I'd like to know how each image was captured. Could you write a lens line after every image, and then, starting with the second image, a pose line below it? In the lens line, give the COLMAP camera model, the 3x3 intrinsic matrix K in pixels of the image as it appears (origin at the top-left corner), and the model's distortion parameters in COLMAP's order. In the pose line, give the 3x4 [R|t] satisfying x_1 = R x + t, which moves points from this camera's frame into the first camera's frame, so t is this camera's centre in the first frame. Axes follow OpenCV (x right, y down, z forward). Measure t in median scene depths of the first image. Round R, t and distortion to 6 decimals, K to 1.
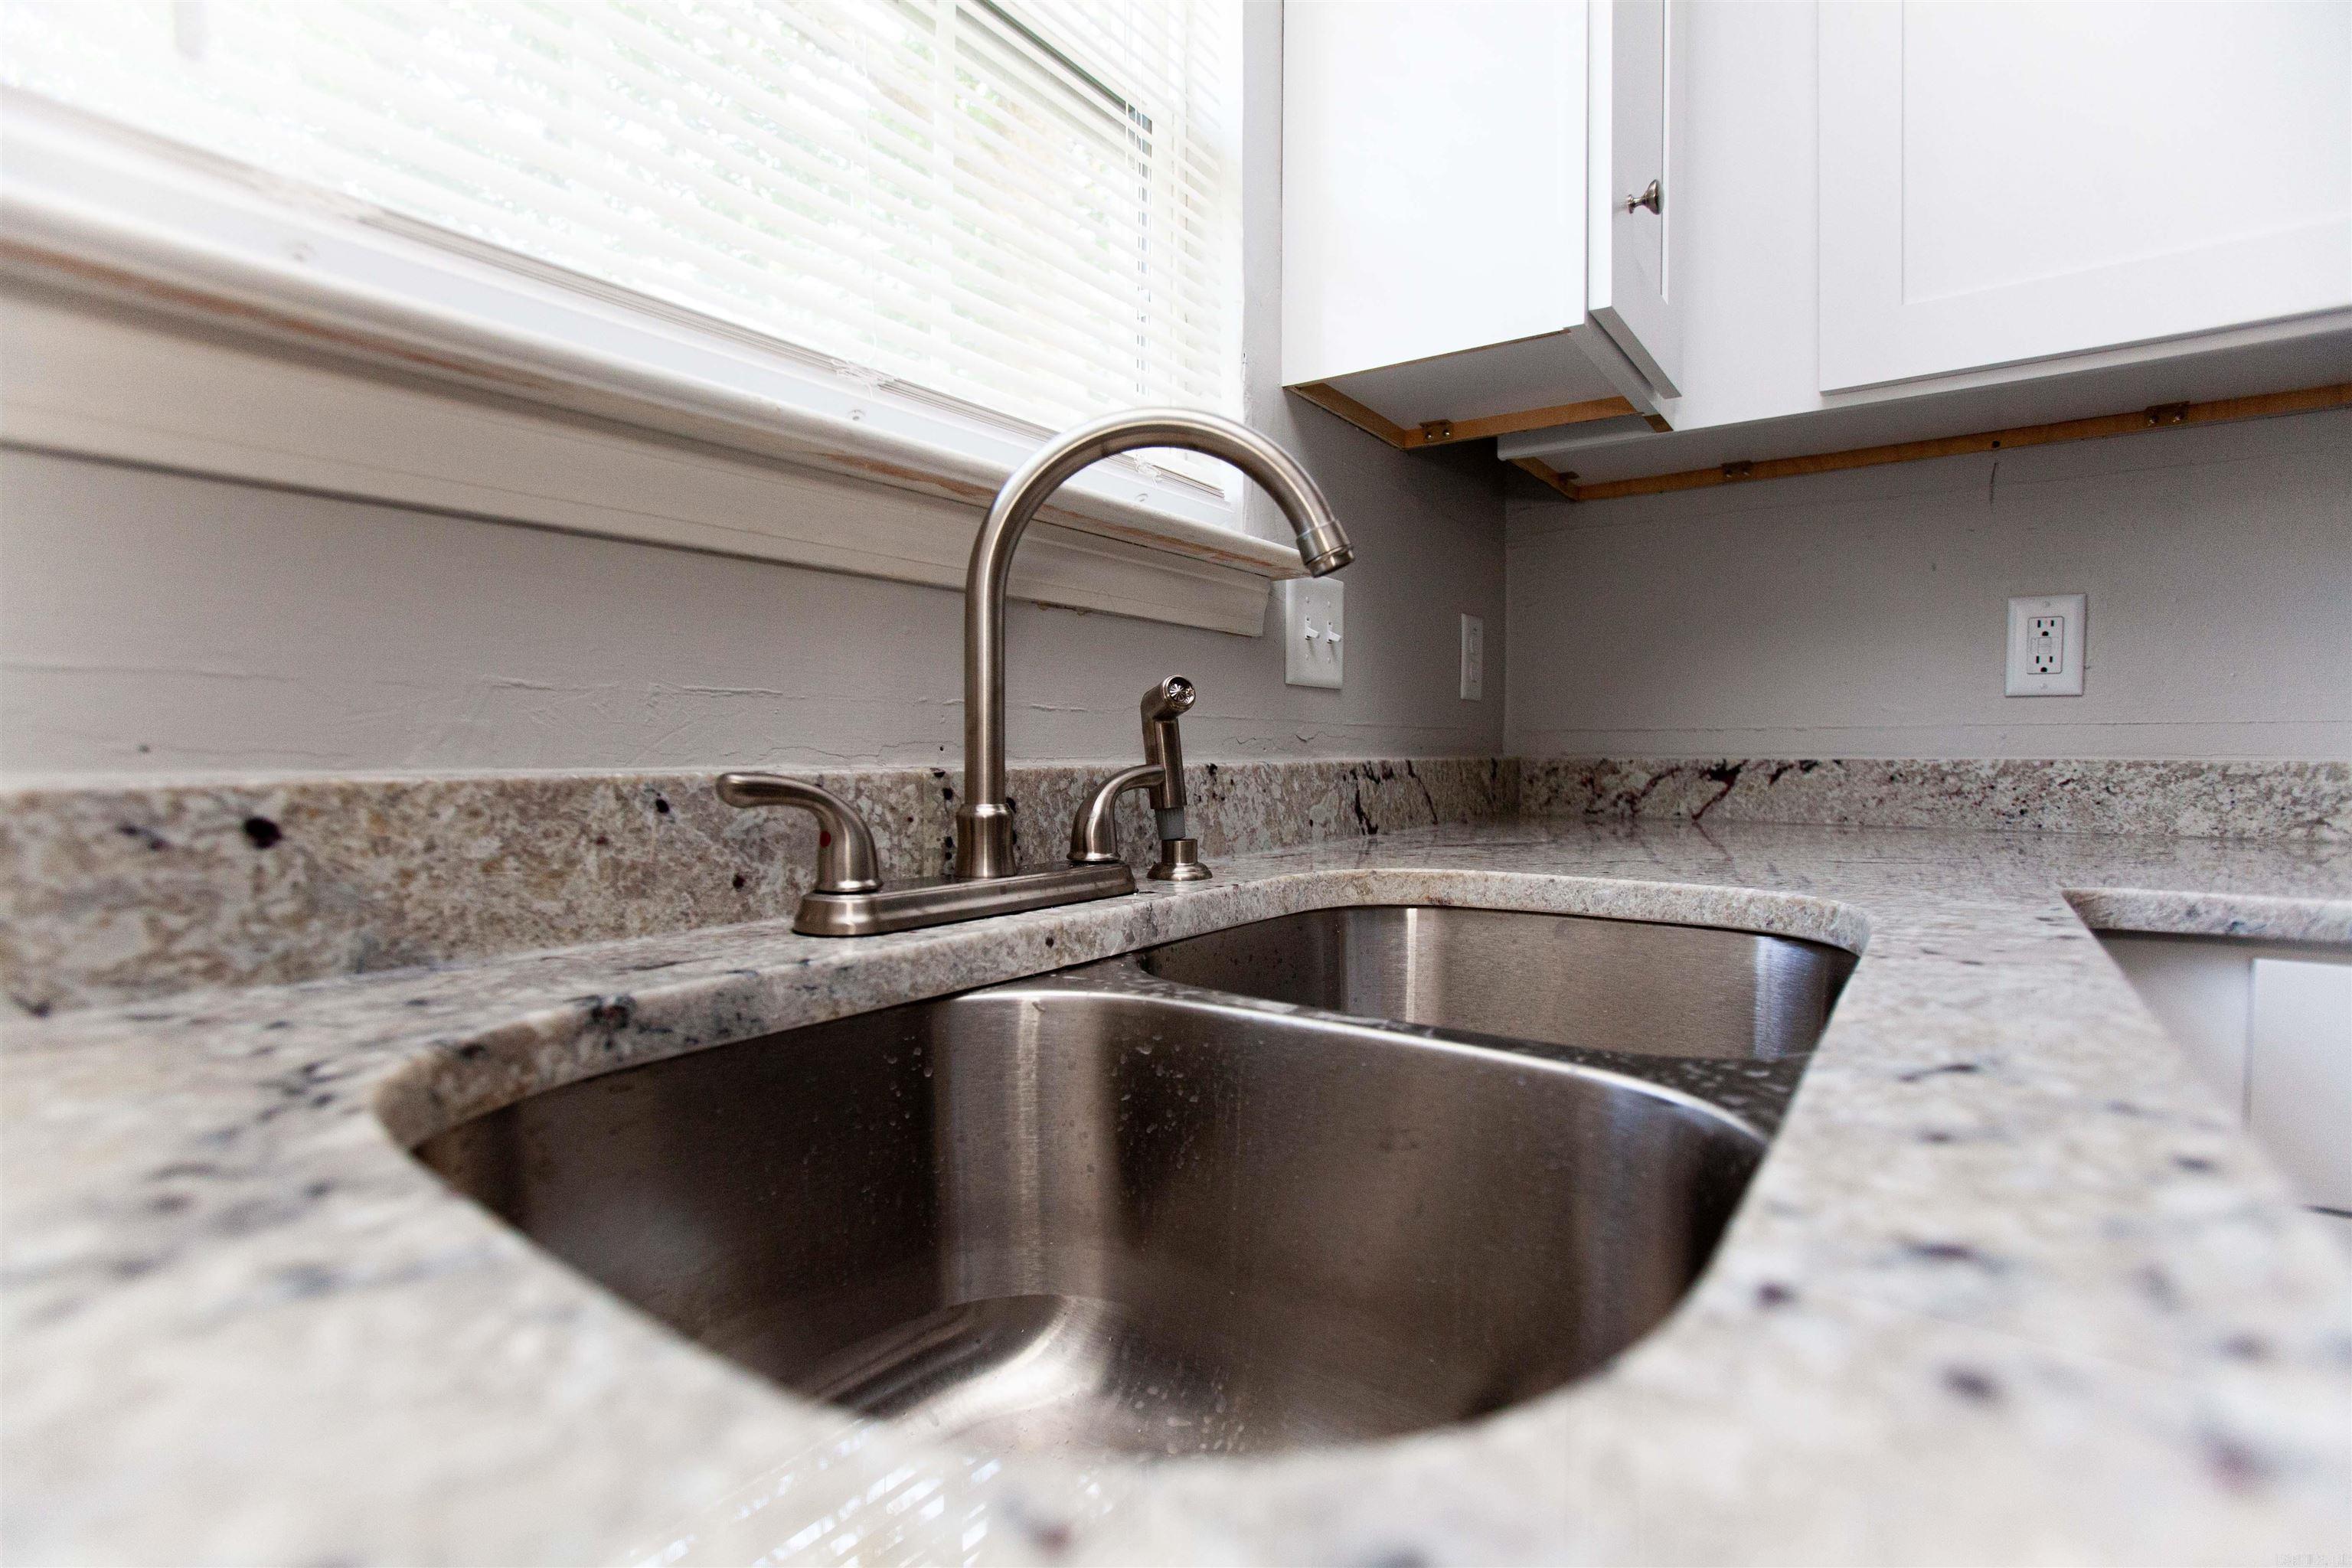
lens RADIAL K [[1087.3, 0, 1176.0], [0, 1087.3, 784.0], [0, 0, 1]] dist [-0.056796, -0.000213]
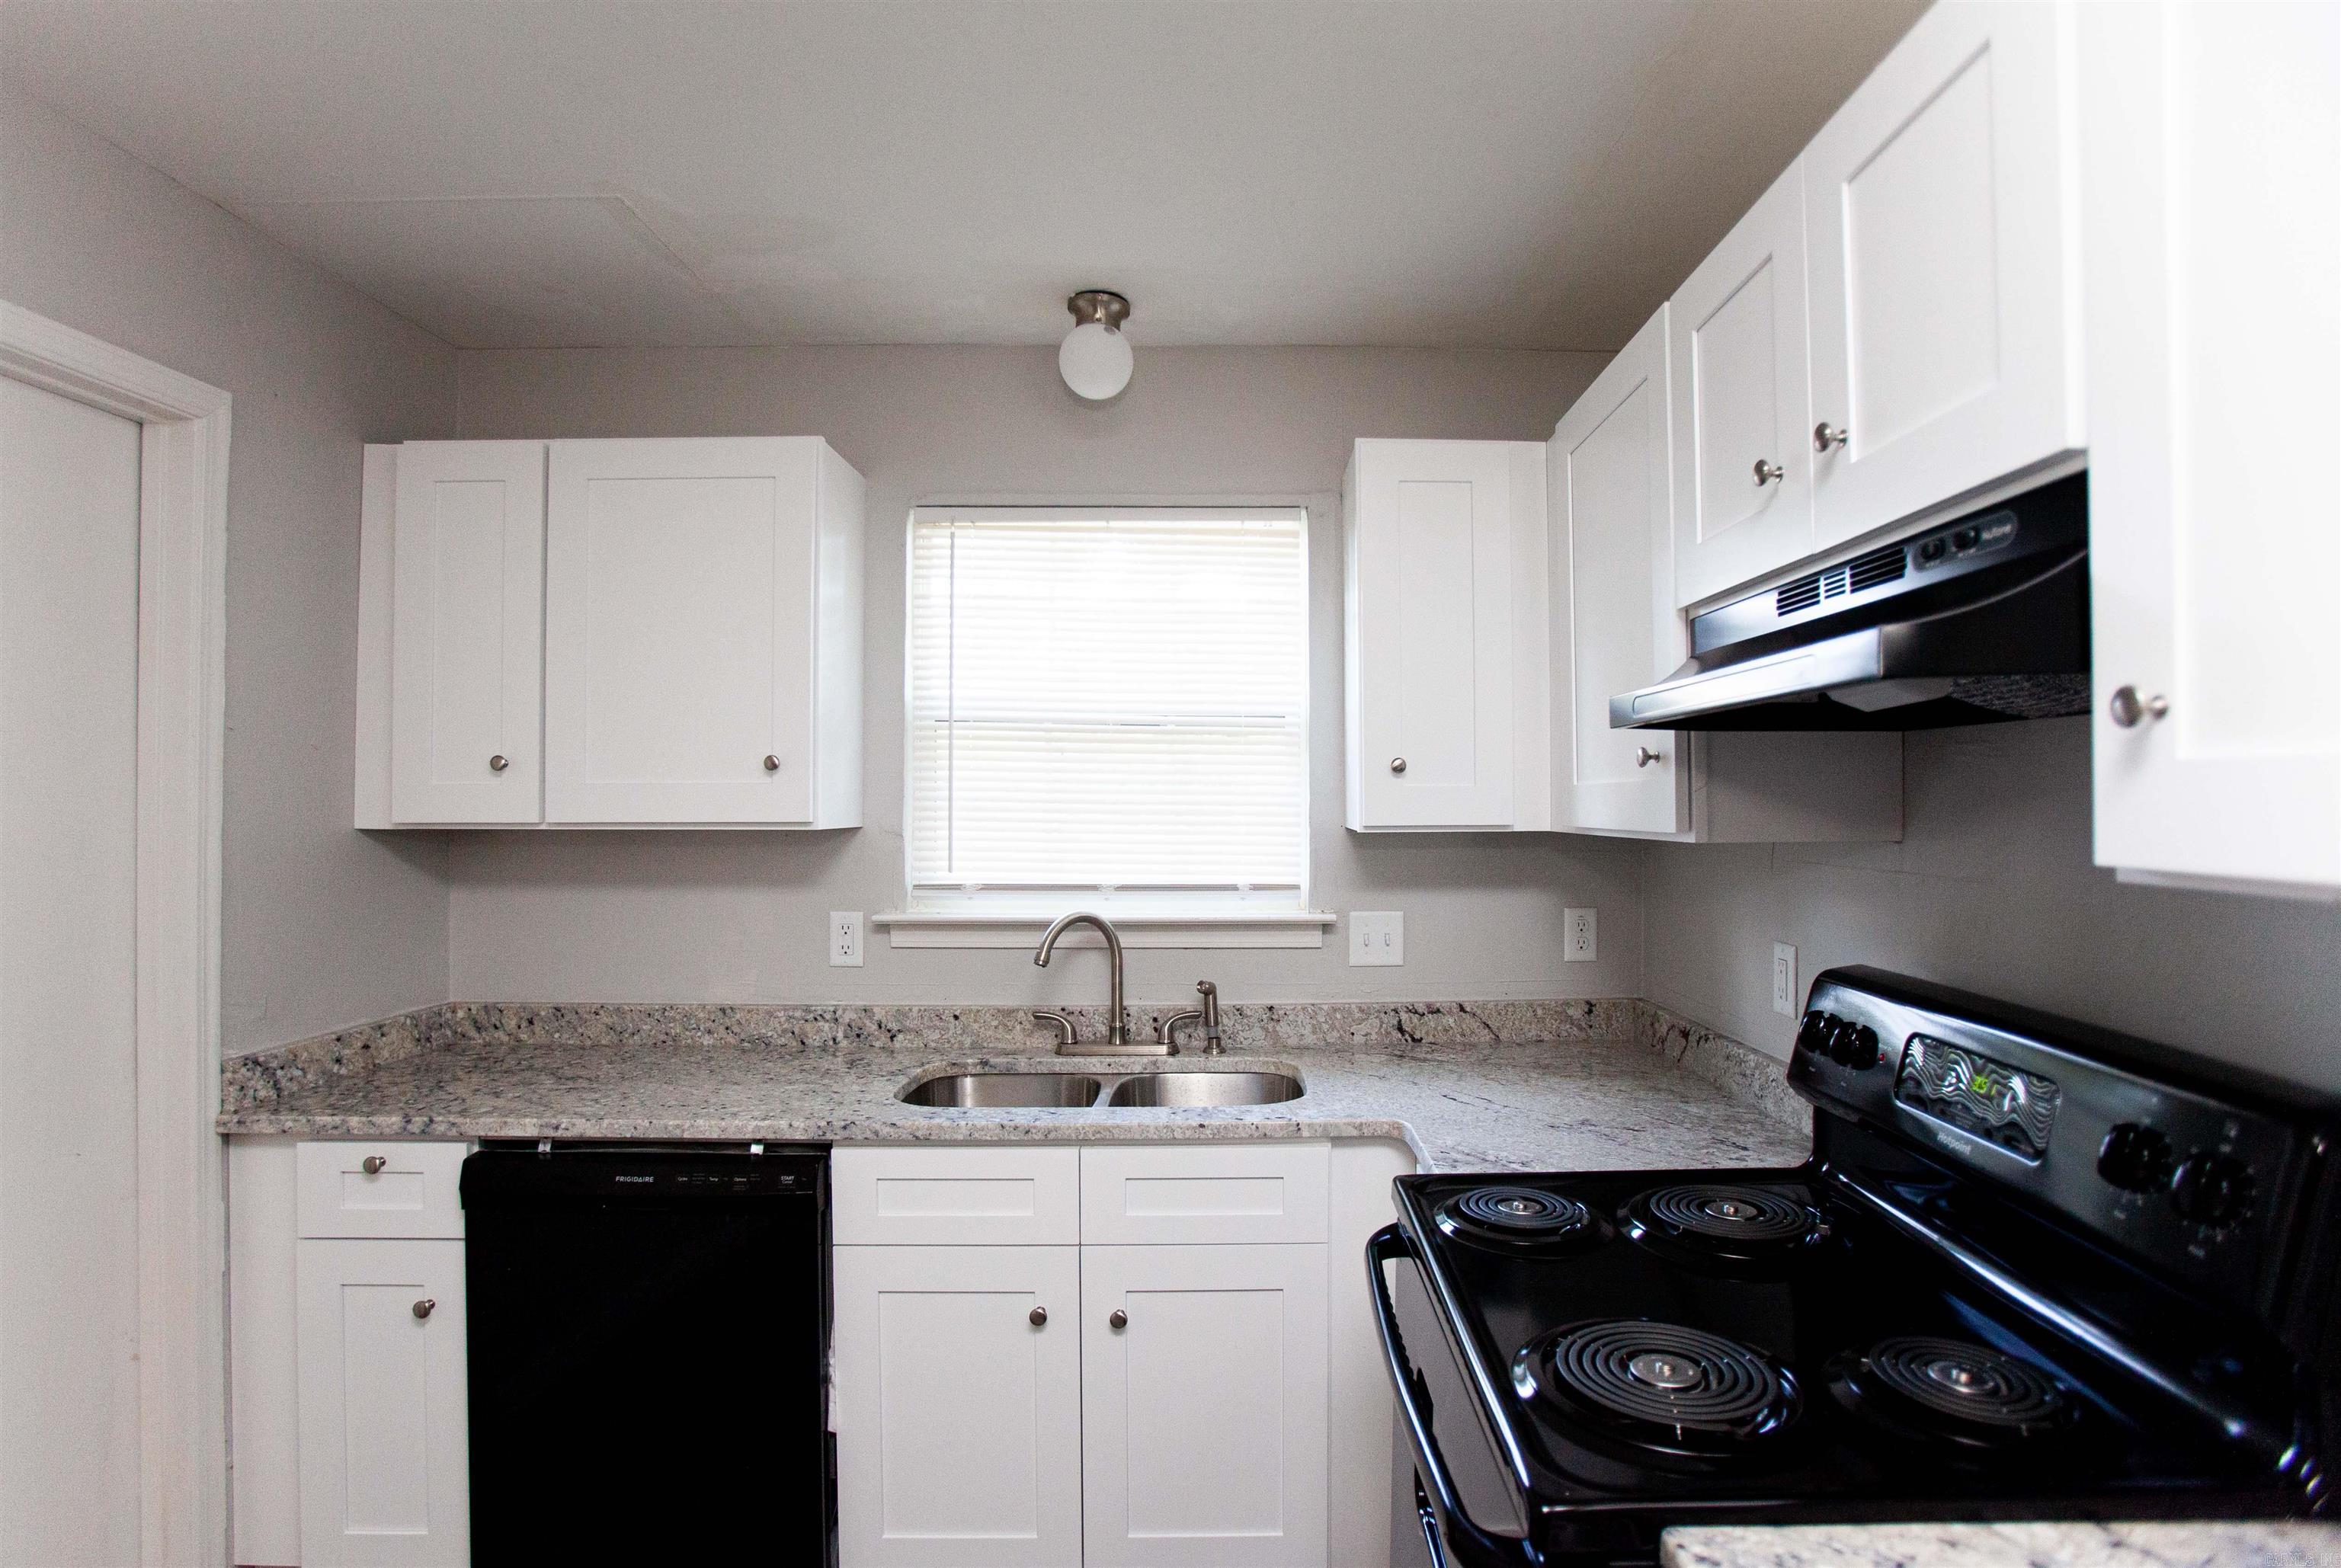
lens RADIAL K [[1082.1, 0, 1170.5], [0, 1082.1, 784.0], [0, 0, 1]] dist [-0.056796, -0.000213]
pose [[0.620713, -0.030816, -0.783432, 1.788293], [-0.021072, 0.998211, -0.055960, -0.371949], [0.783755, 0.051244, 0.618953, -0.683626]]
